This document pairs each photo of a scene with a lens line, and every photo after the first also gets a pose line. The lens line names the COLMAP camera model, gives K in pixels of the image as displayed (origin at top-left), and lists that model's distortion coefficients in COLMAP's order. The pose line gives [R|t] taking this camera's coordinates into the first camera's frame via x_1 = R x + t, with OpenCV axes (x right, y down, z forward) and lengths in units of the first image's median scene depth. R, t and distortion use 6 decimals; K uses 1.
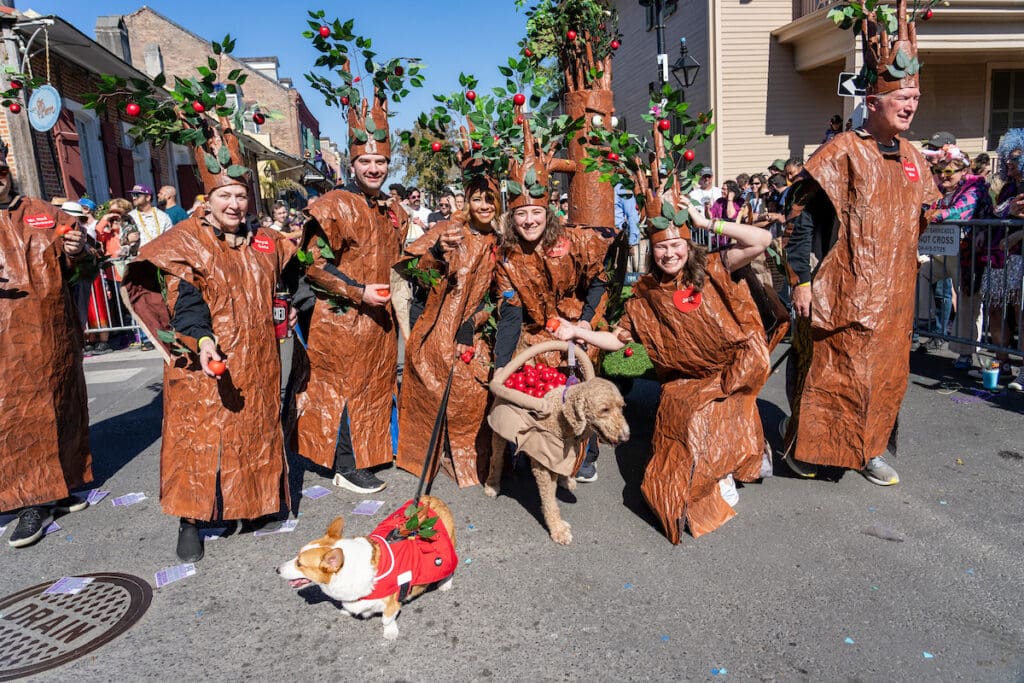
lens RADIAL K [[683.5, 0, 512.0], [0, 683.5, 341.5], [0, 0, 1]] dist [-0.006622, -0.000301]
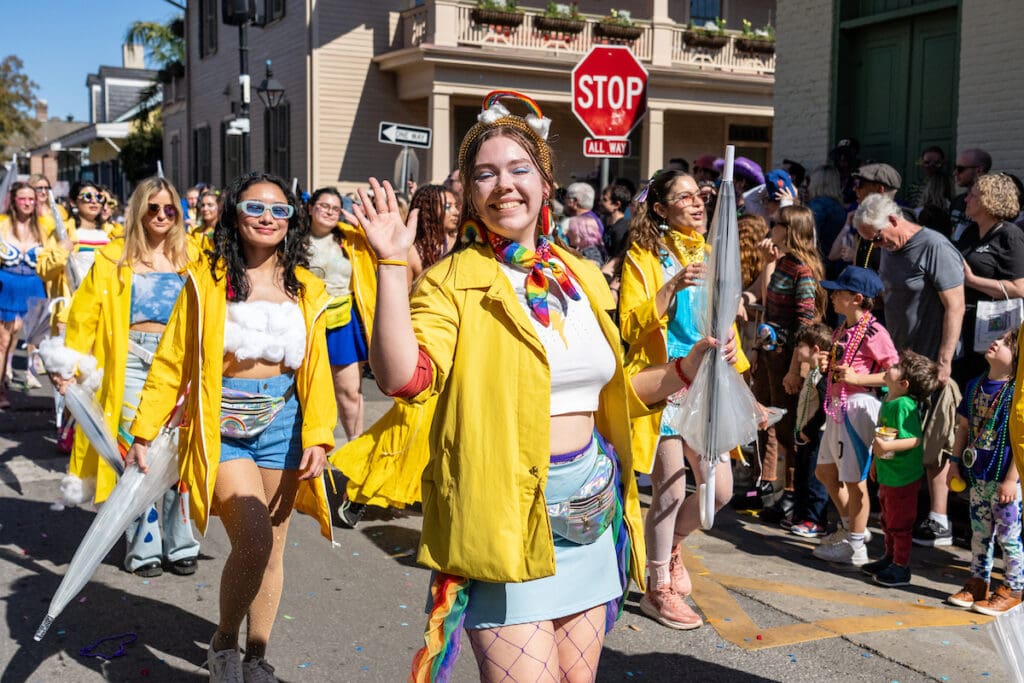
lens RADIAL K [[1169.7, 0, 512.0], [0, 1169.7, 341.5], [0, 0, 1]] dist [0.065063, -0.000415]
pose [[0.948291, 0.046916, 0.313914, 0.067308], [-0.017157, 0.995146, -0.096900, 0.131643], [-0.316937, 0.086504, 0.944494, -0.733613]]
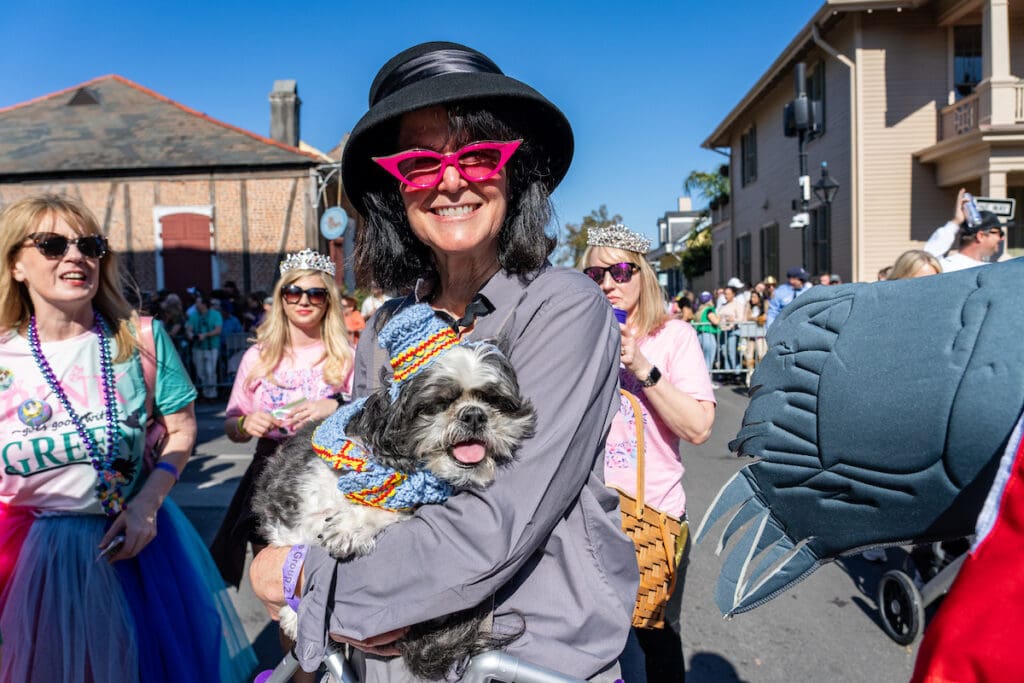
lens RADIAL K [[672.6, 0, 512.0], [0, 672.6, 341.5], [0, 0, 1]] dist [-0.031186, 0.001549]
pose [[0.971787, 0.046623, -0.231205, 0.010906], [-0.075005, 0.990468, -0.115528, 0.028638], [0.223615, 0.129610, 0.966021, -0.181308]]
